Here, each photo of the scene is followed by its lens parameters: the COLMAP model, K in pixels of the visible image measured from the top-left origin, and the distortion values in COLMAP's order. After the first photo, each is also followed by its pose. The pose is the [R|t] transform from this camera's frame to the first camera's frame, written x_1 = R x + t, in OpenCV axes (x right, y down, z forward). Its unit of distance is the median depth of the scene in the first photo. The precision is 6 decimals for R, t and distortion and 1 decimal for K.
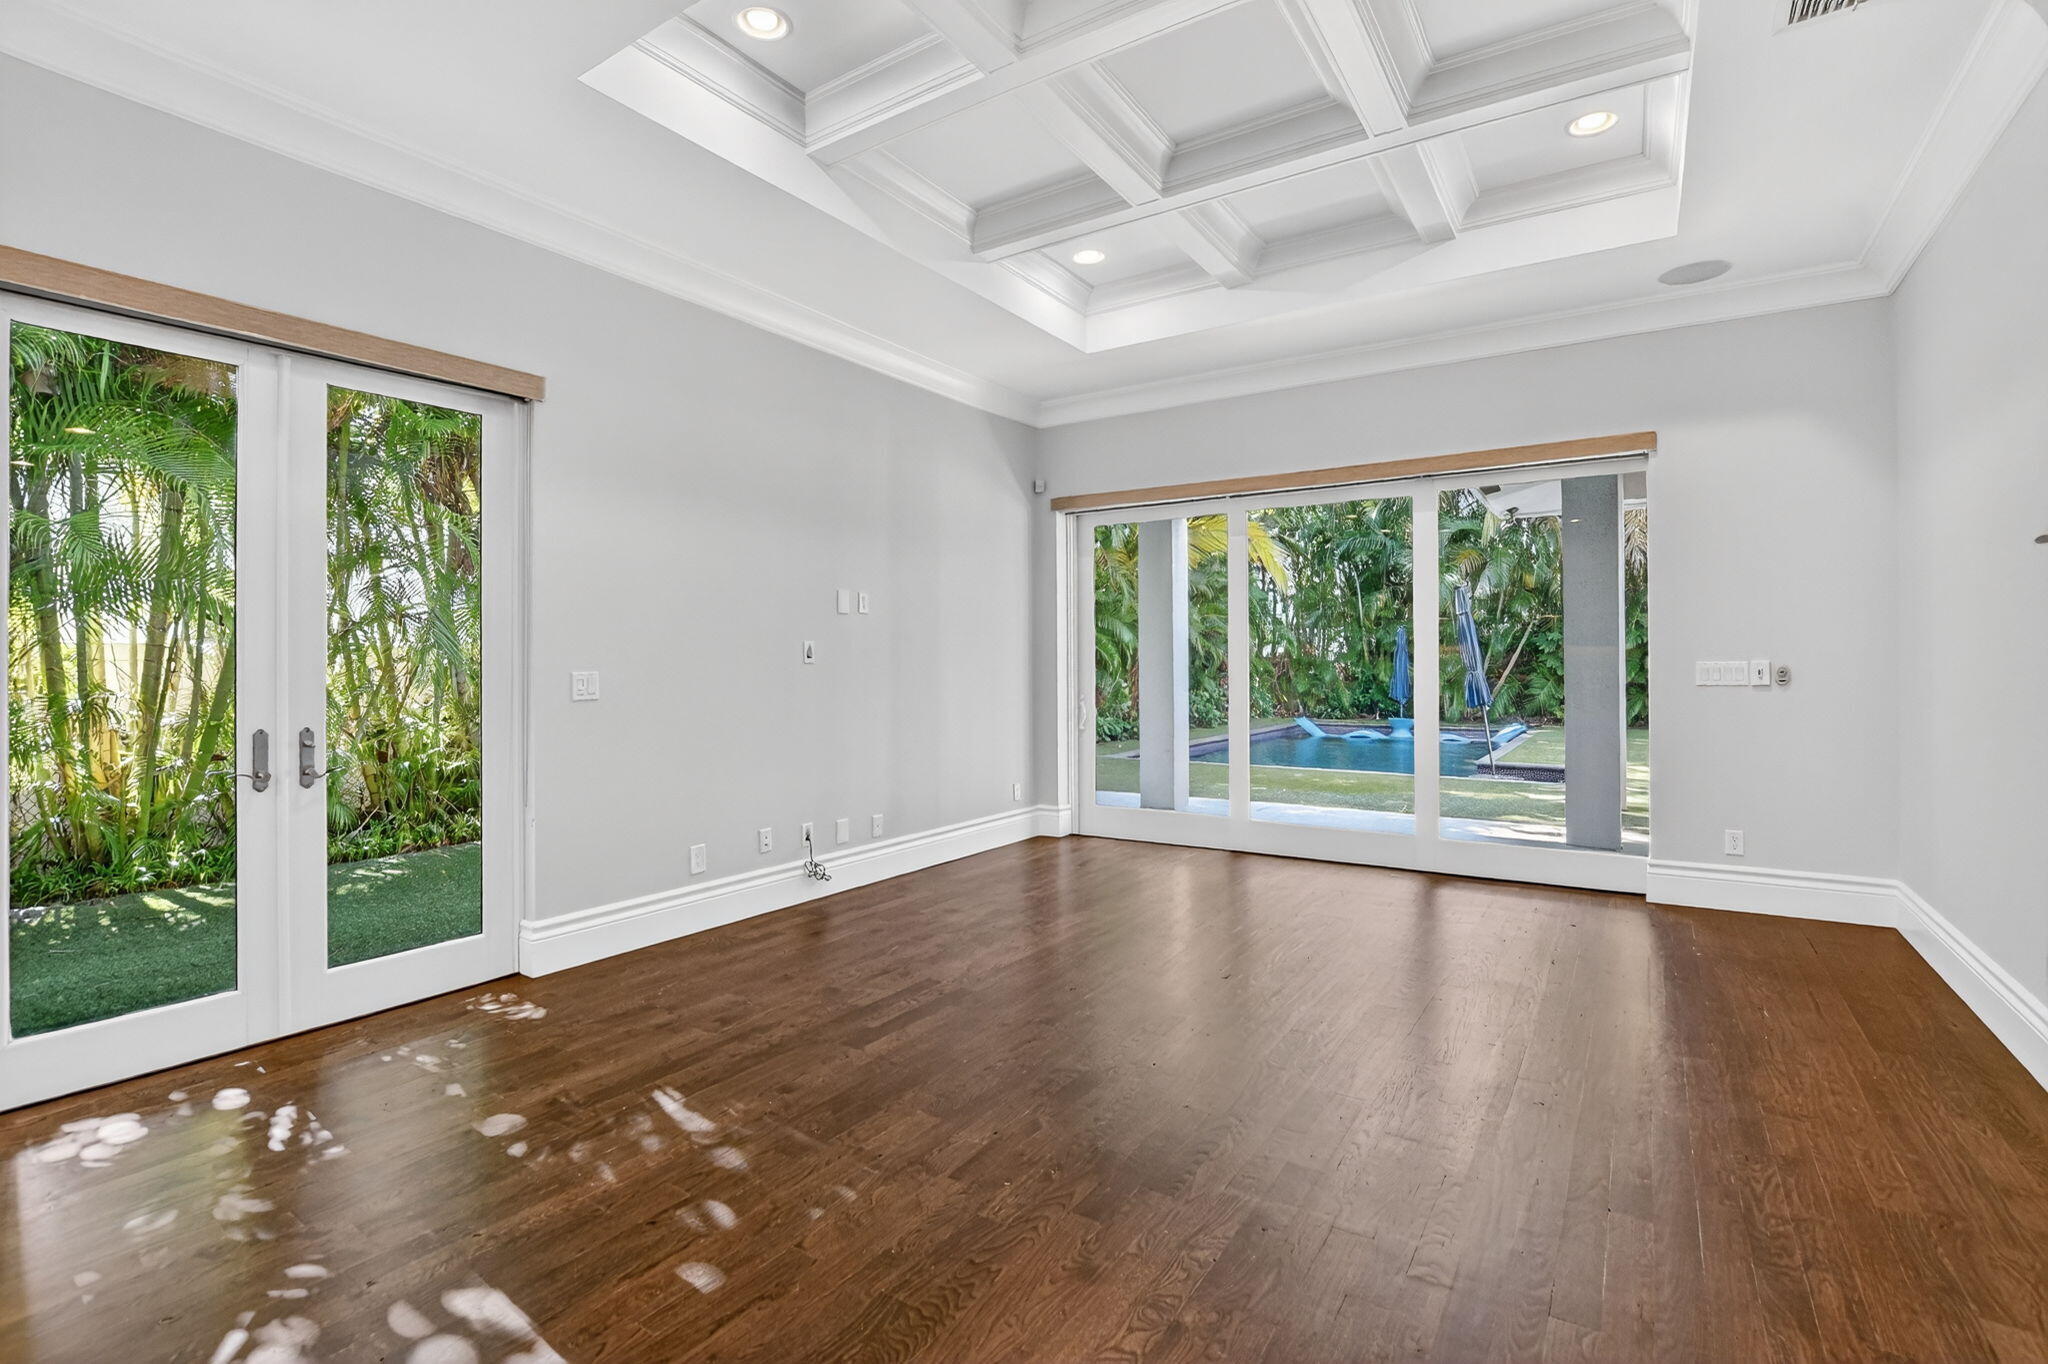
lens RADIAL K [[953.0, 0, 1021.7], [0, 953.0, 659.2], [0, 0, 1]] dist [0.001412, 0.000182]
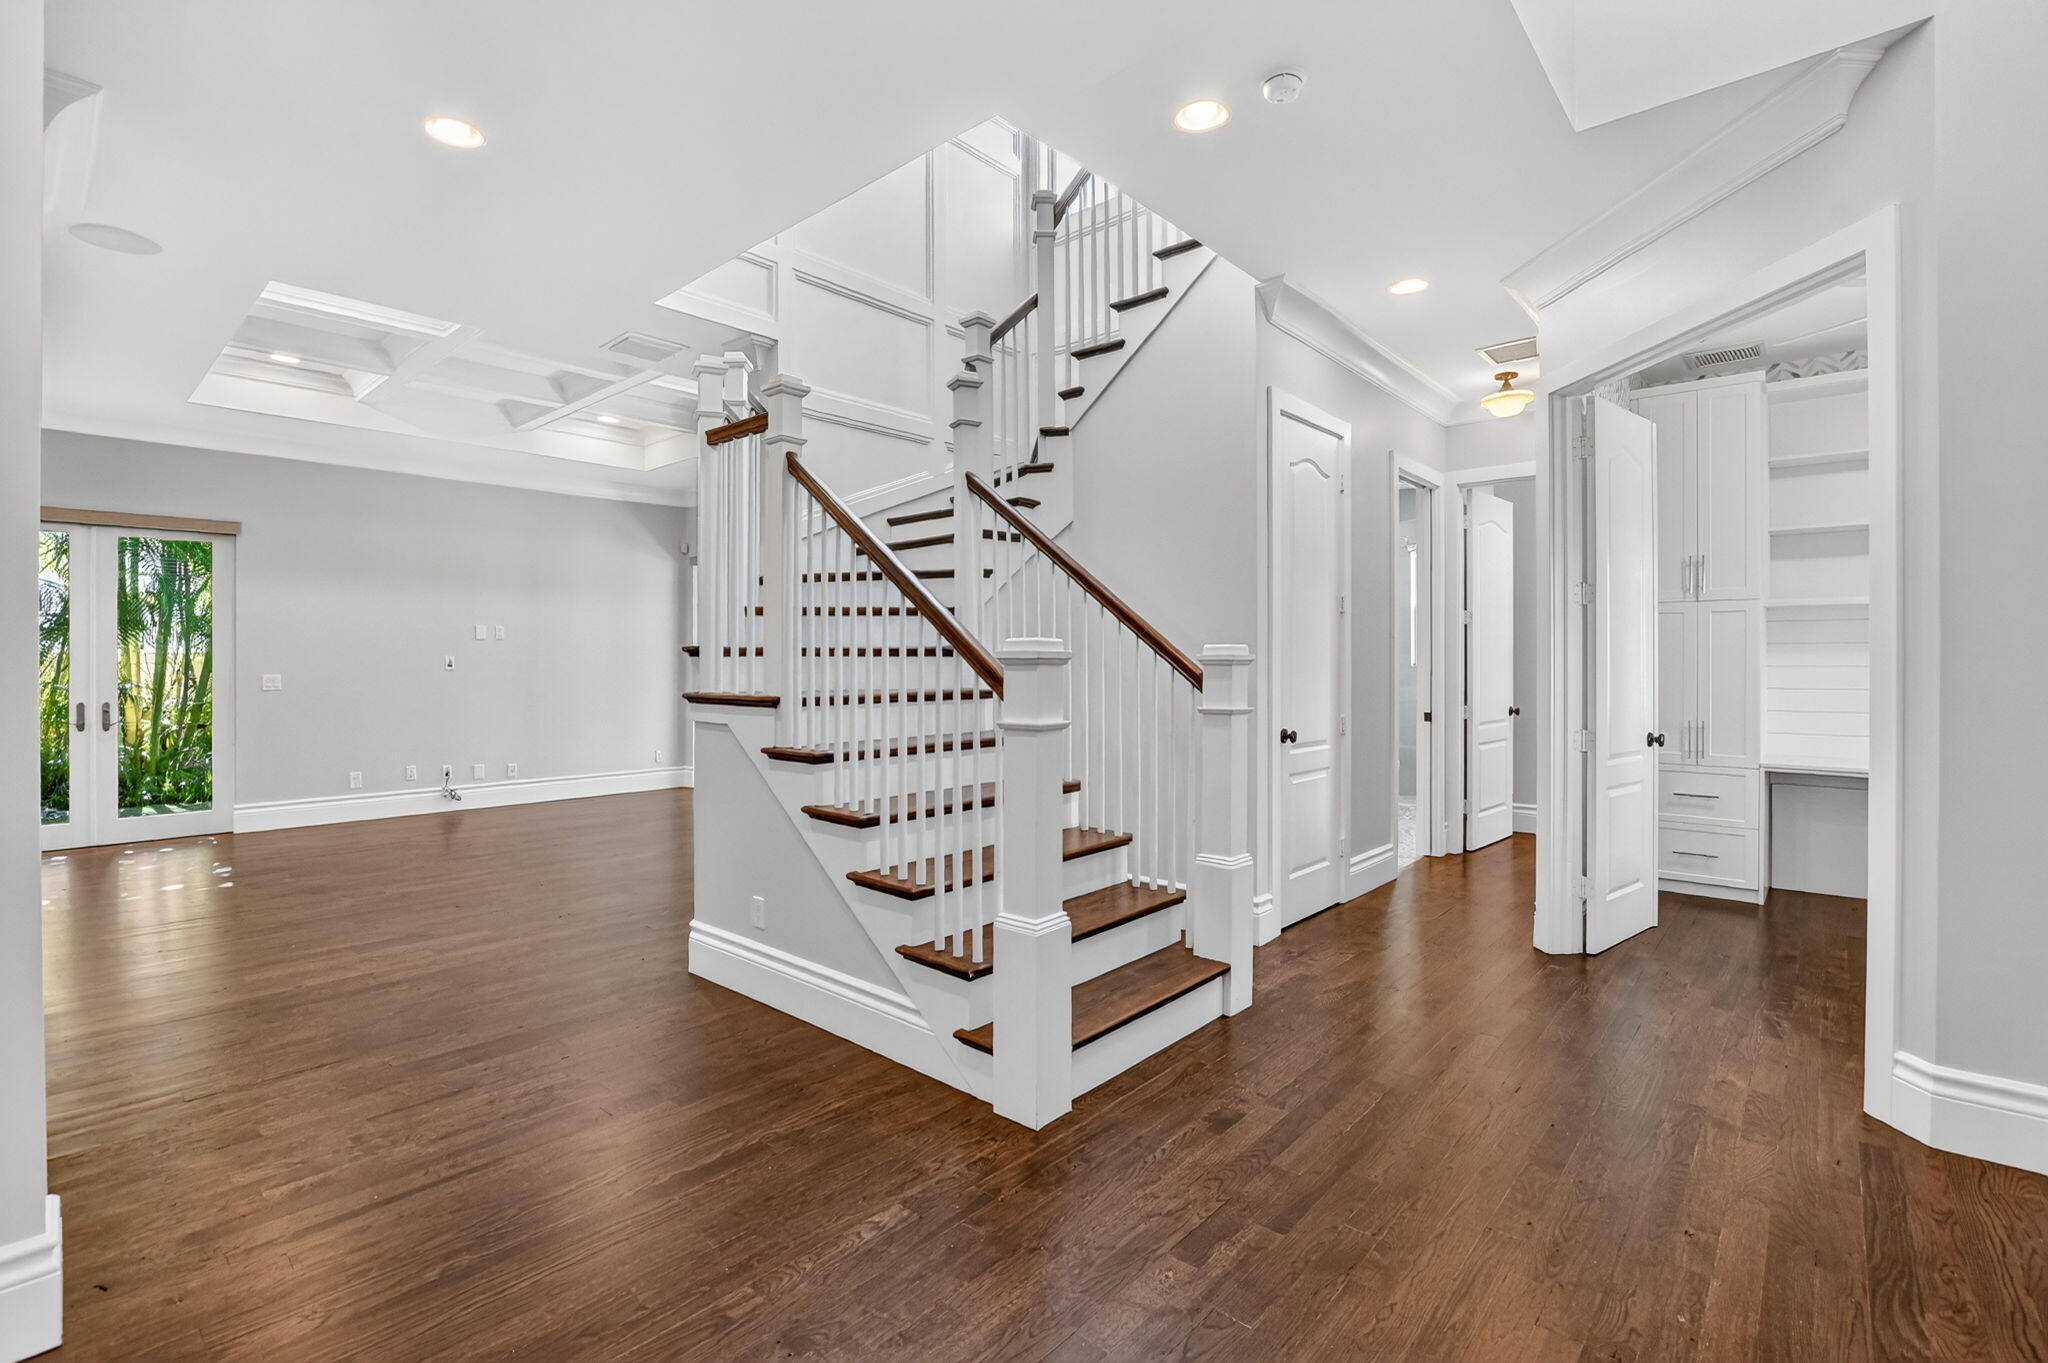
lens RADIAL K [[920.0, 0, 1027.9], [0, 920.0, 673.0], [0, 0, 1]] dist [-0.021142, 0.000285]
pose [[0.989710, 0.001722, -0.143077, 1.038757], [0.000321, 0.999898, 0.014249, -0.014669], [0.143087, -0.014149, 0.989609, -0.451208]]
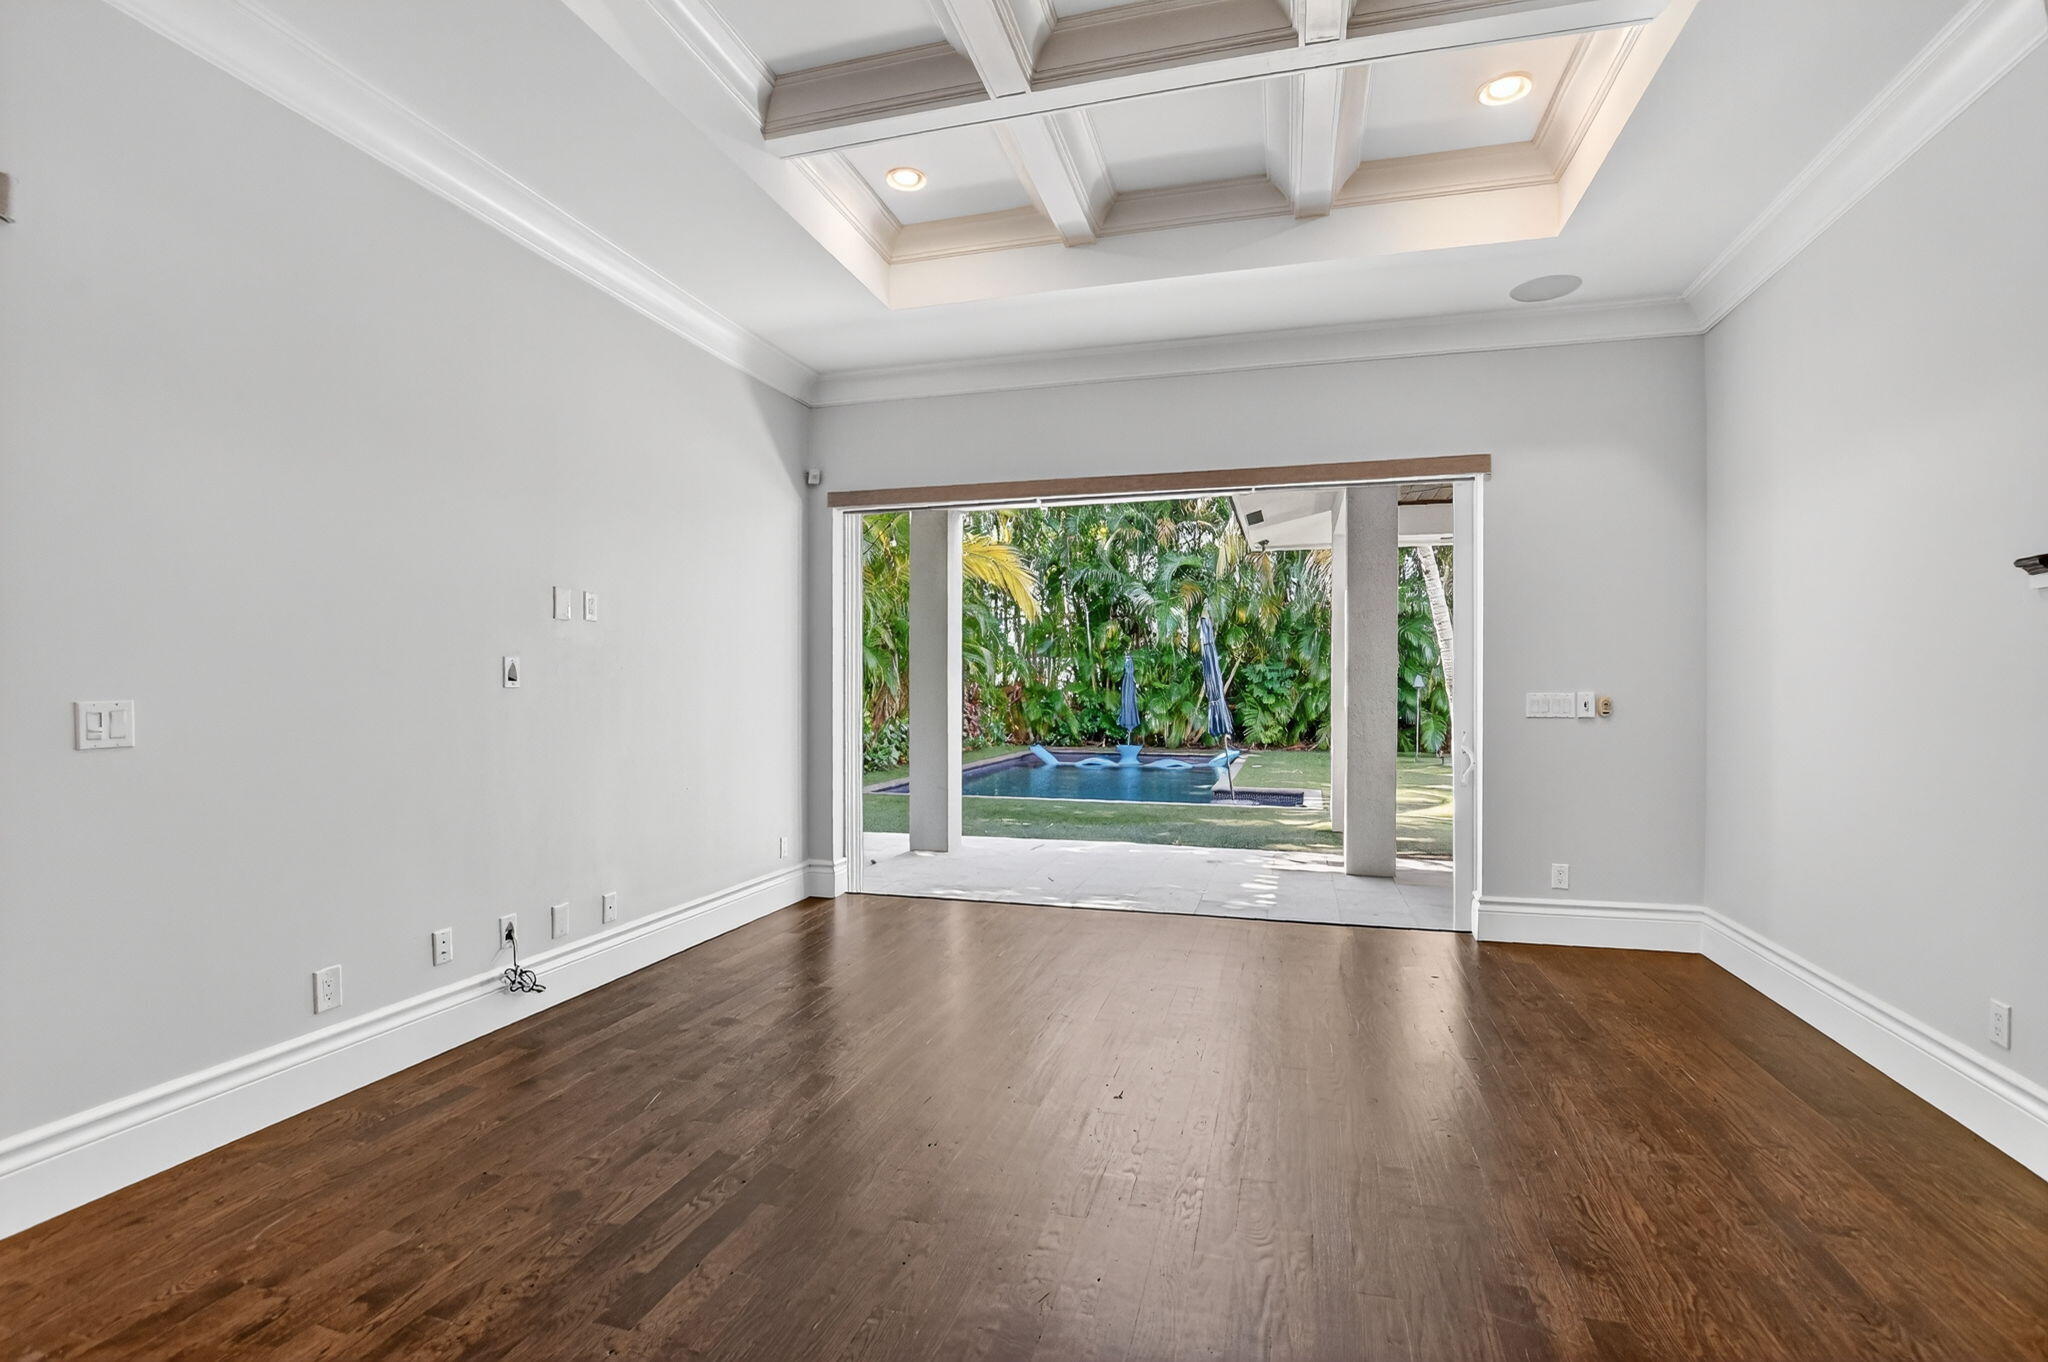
lens RADIAL K [[938.6, 0, 1017.4], [0, 938.6, 695.2], [0, 0, 1]] dist [-0.018265, 0.000654]
pose [[0.955582, 0.004595, 0.294691, -0.070299], [-0.007184, 0.999945, 0.007703, 0.001115], [-0.294639, -0.009478, 0.955562, 0.233073]]
